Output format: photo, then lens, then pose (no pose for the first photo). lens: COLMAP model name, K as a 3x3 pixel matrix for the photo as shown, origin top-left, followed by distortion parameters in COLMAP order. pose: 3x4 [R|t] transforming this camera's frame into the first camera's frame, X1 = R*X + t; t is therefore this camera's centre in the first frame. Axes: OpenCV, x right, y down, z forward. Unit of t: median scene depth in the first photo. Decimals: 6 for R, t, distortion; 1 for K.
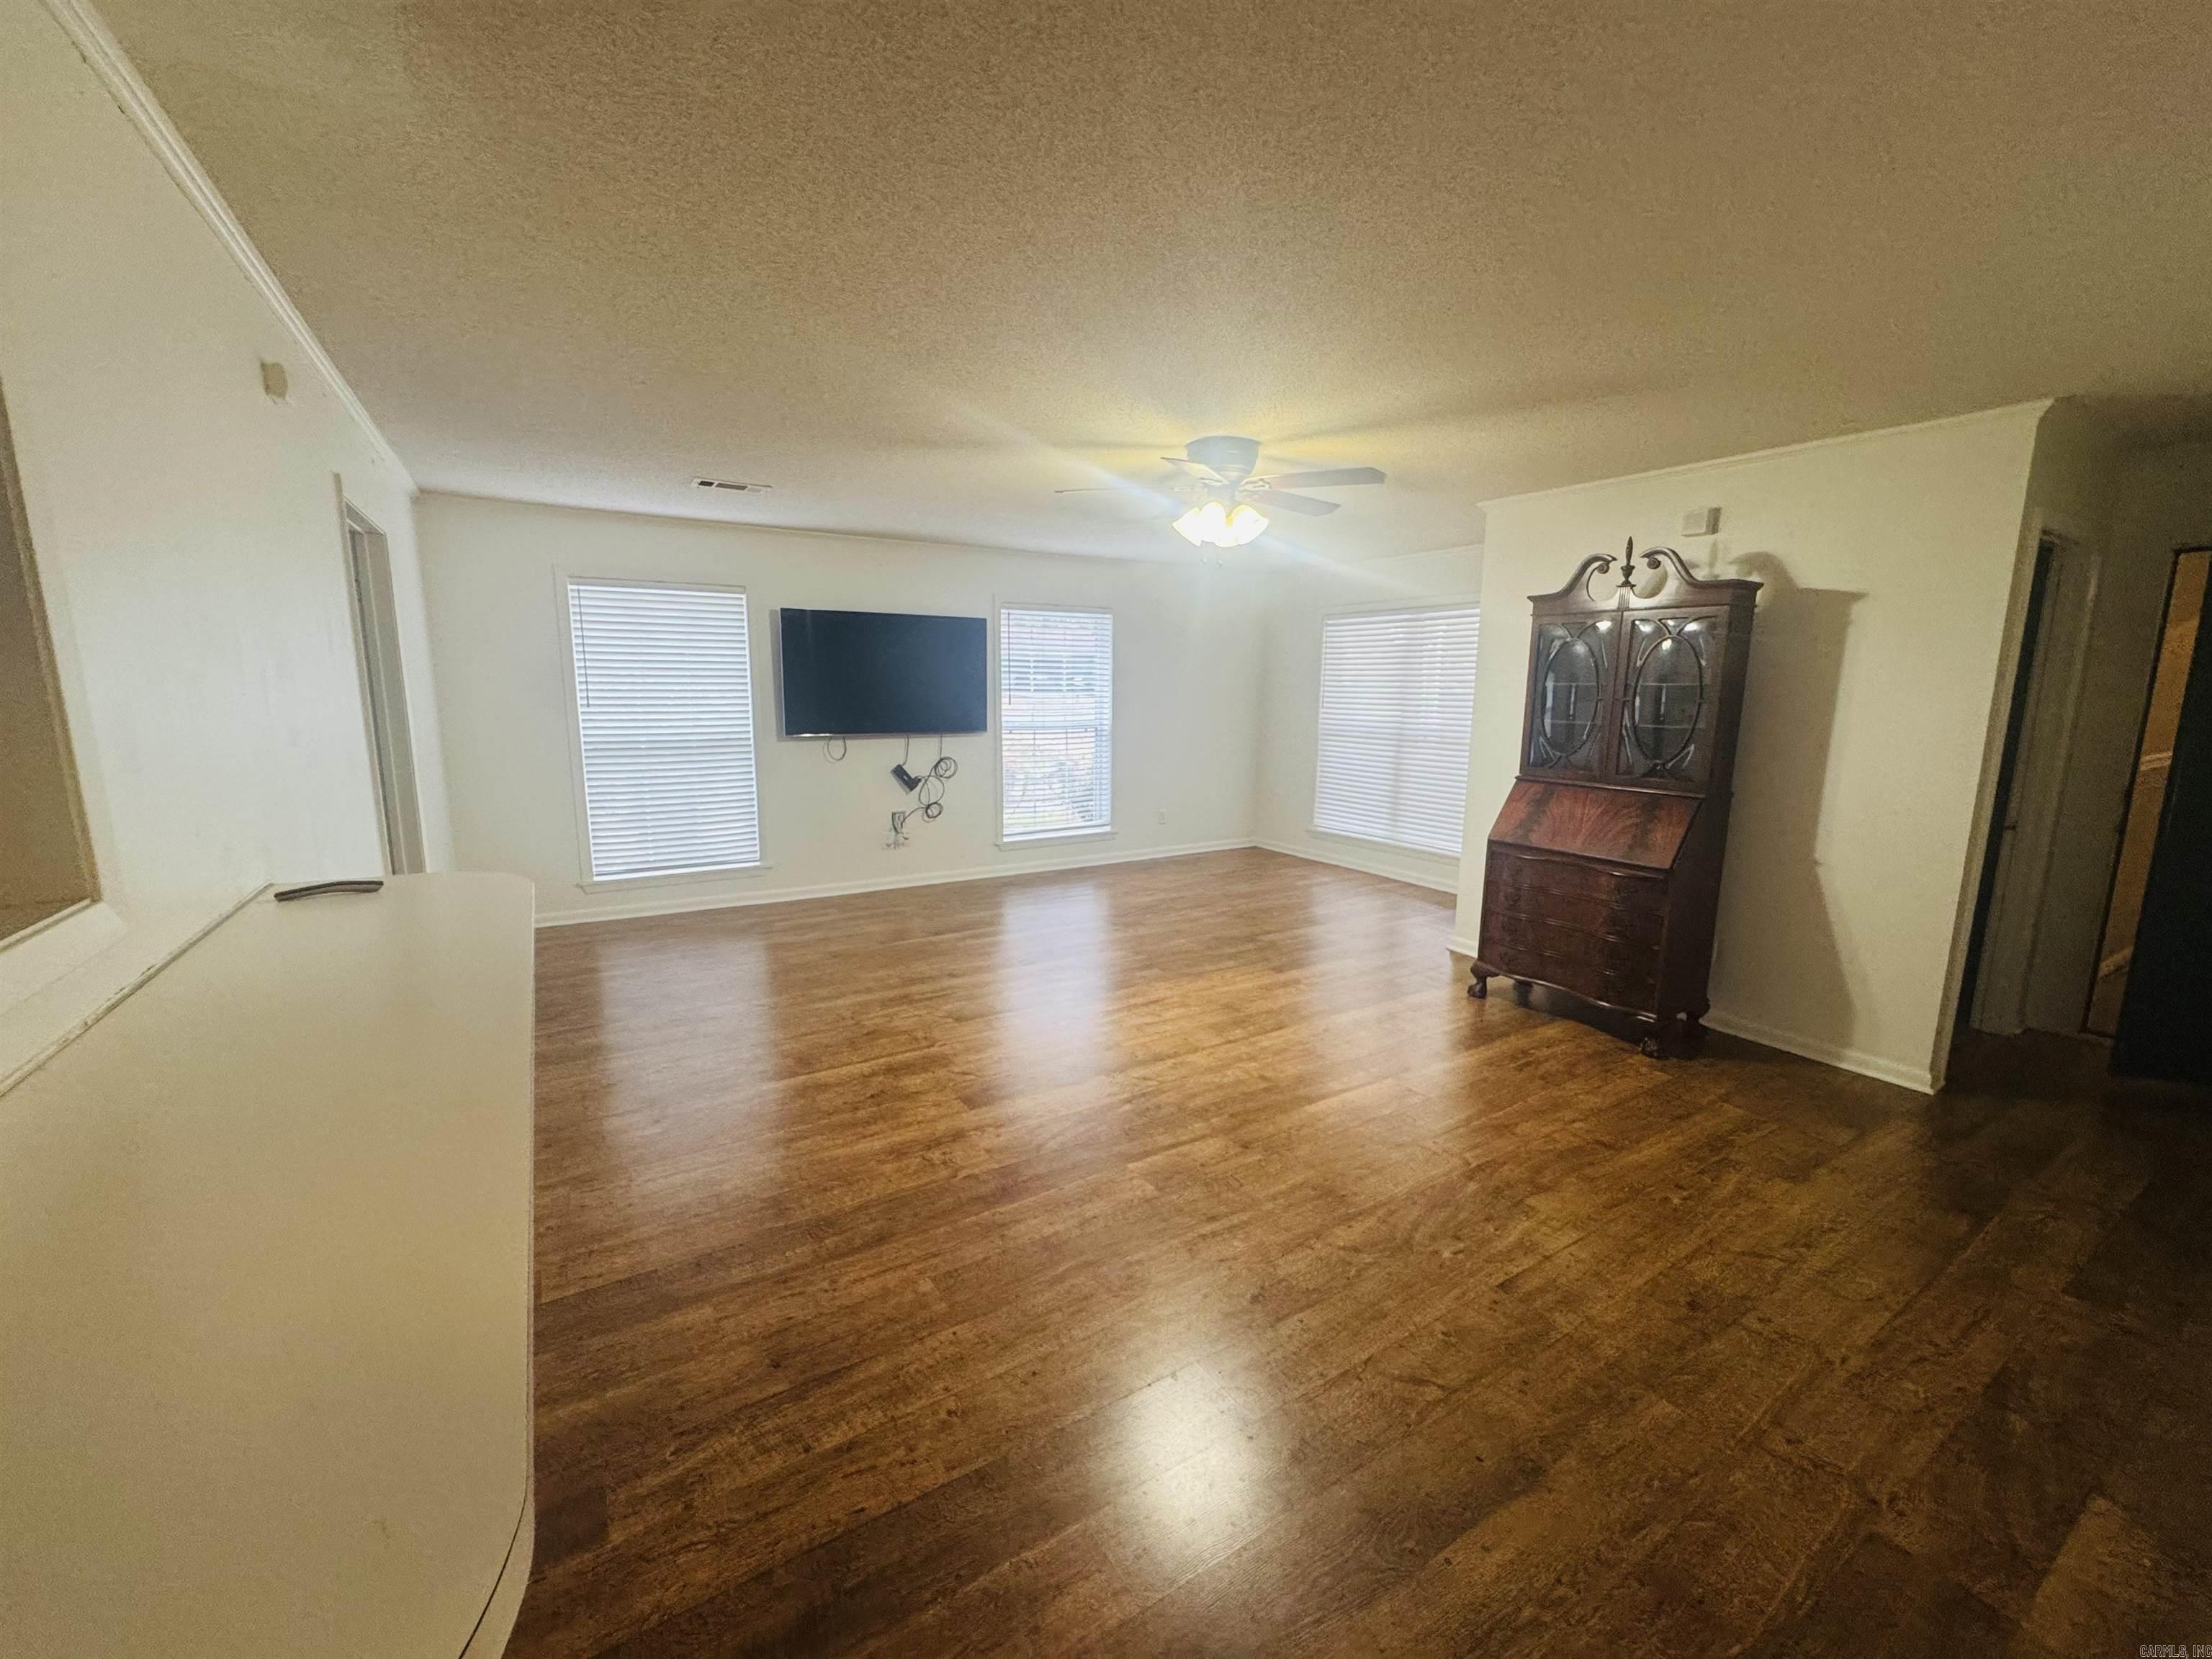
lens RADIAL K [[887.7, 0, 1106.9], [0, 887.7, 828.4], [0, 0, 1]] dist [0.000408, 0.000031]
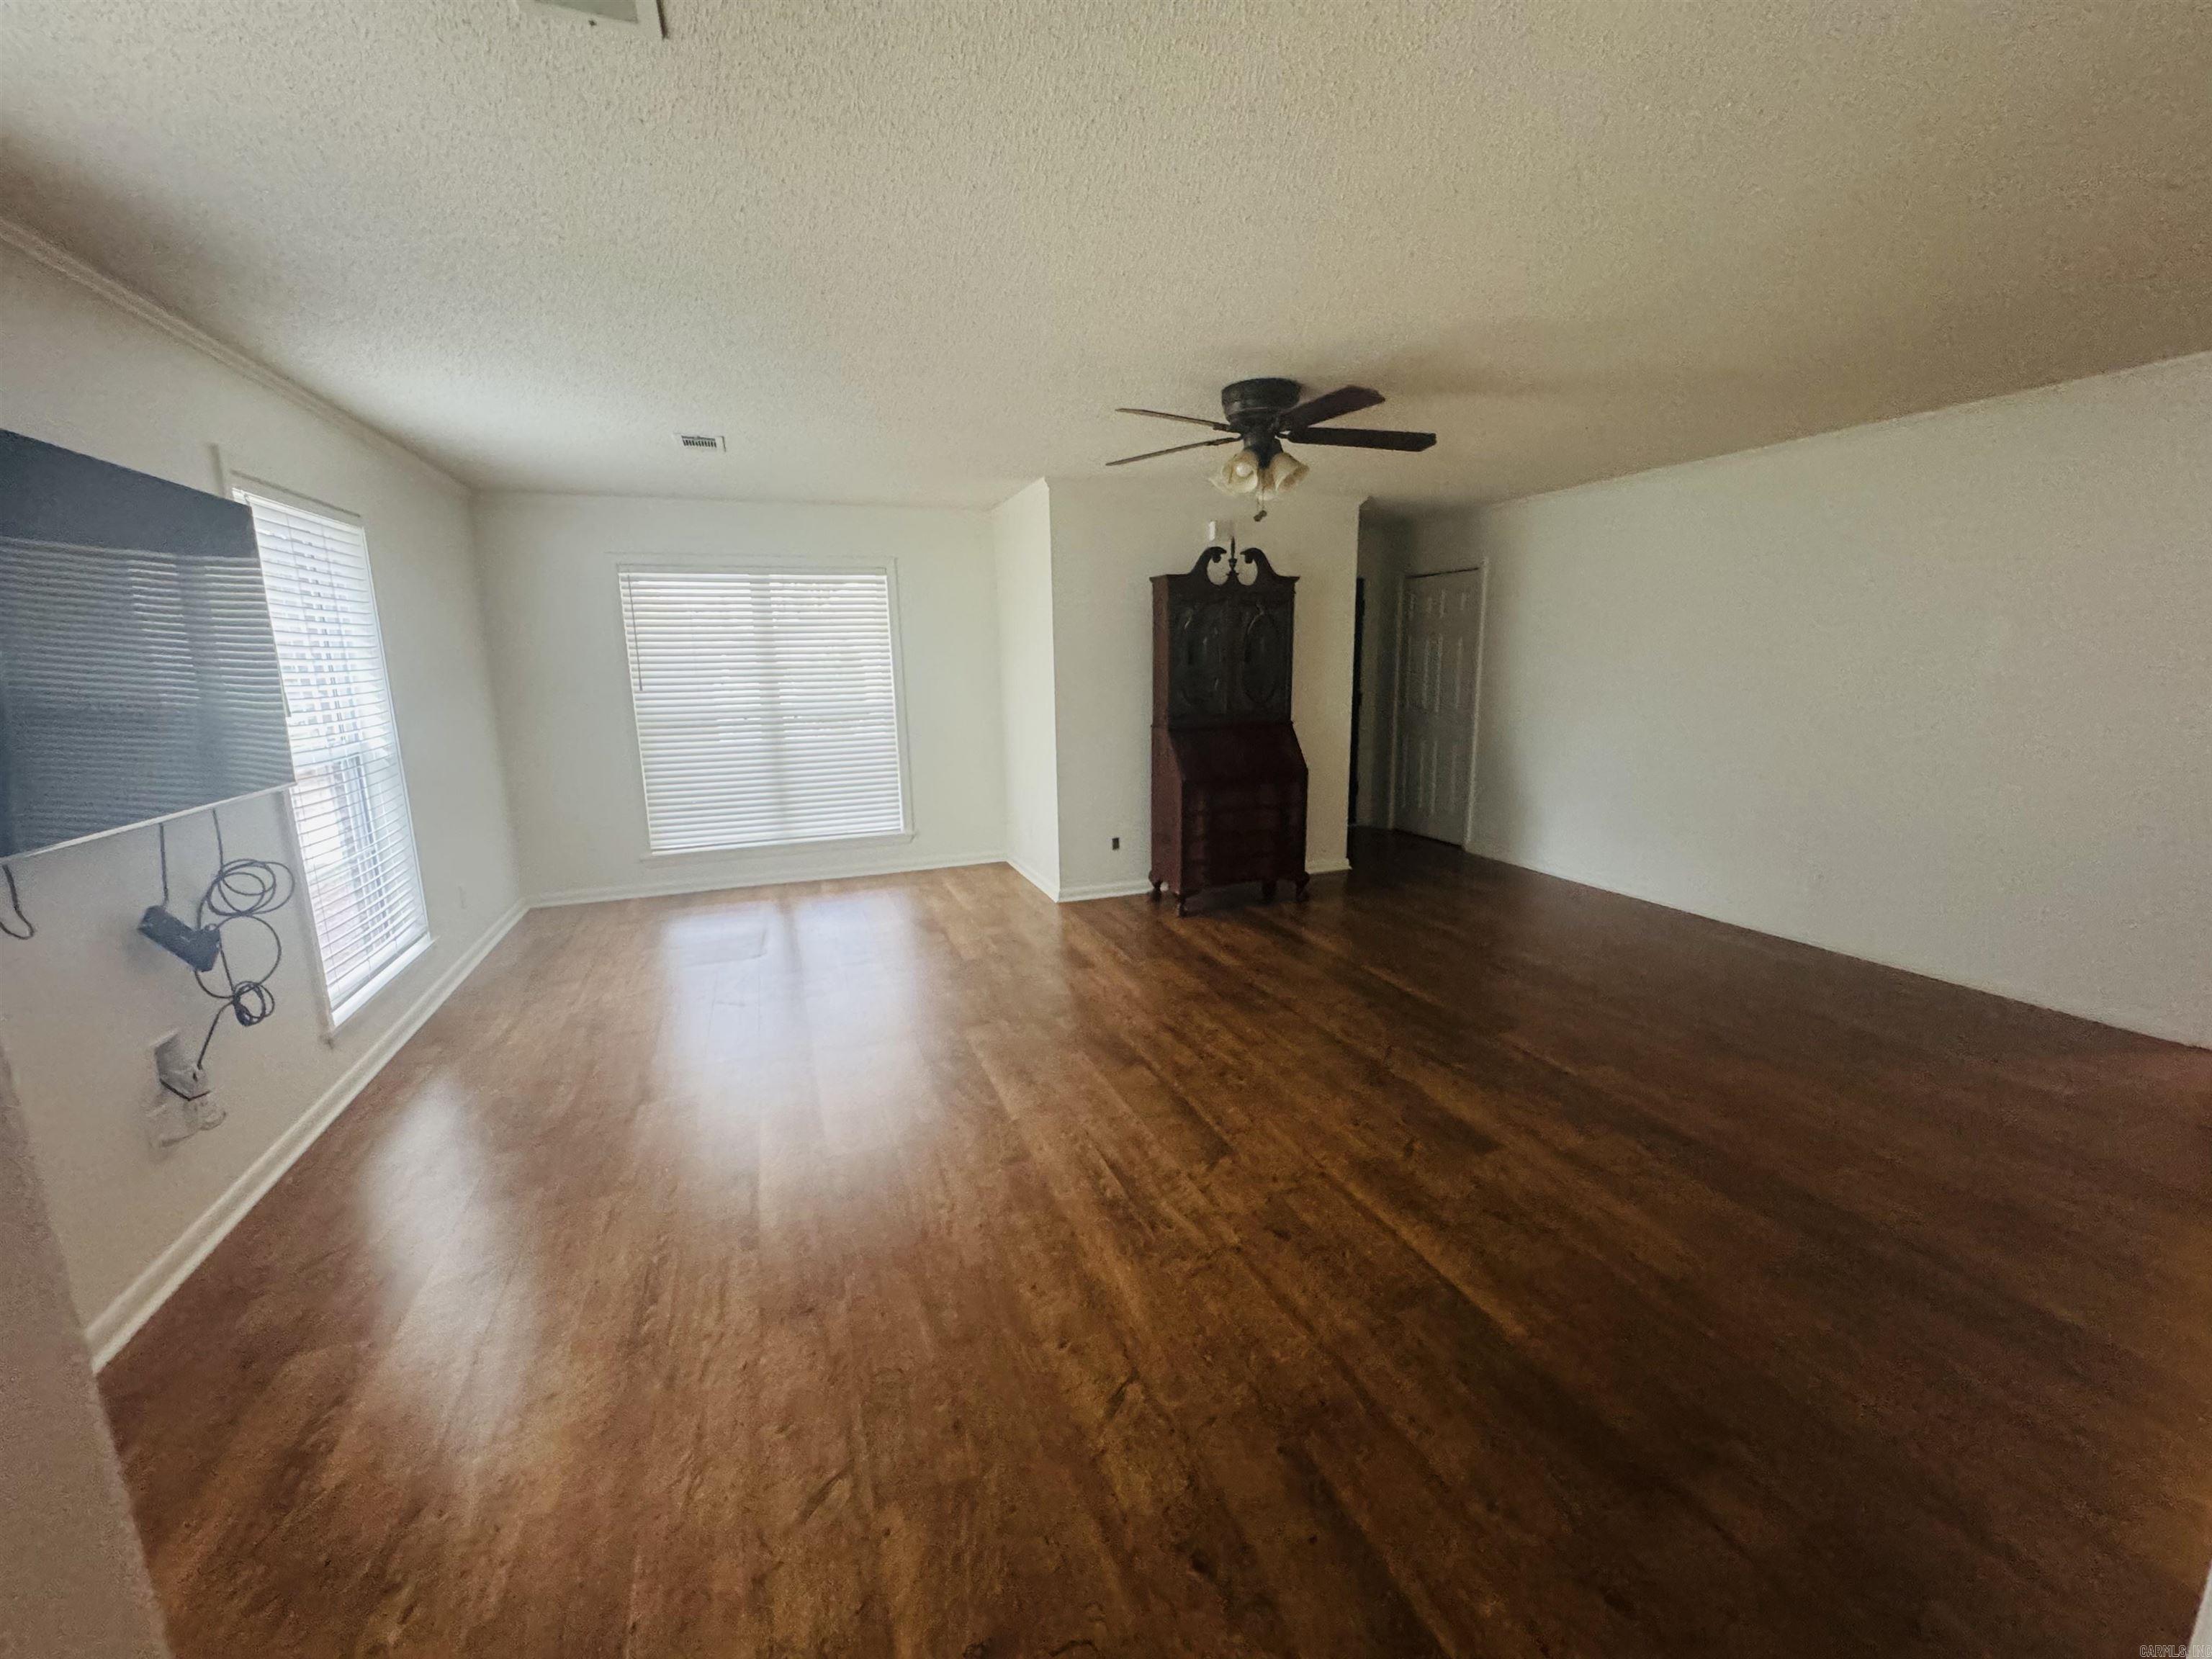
lens RADIAL K [[887.7, 0, 1110.8], [0, 887.7, 827.9], [0, 0, 1]] dist [0.000408, 0.000031]
pose [[0.182515, -0.198258, 0.963007, -0.807882], [0.174745, 0.970406, 0.166663, -0.155006], [-0.967550, 0.137863, 0.211758, 0.940037]]
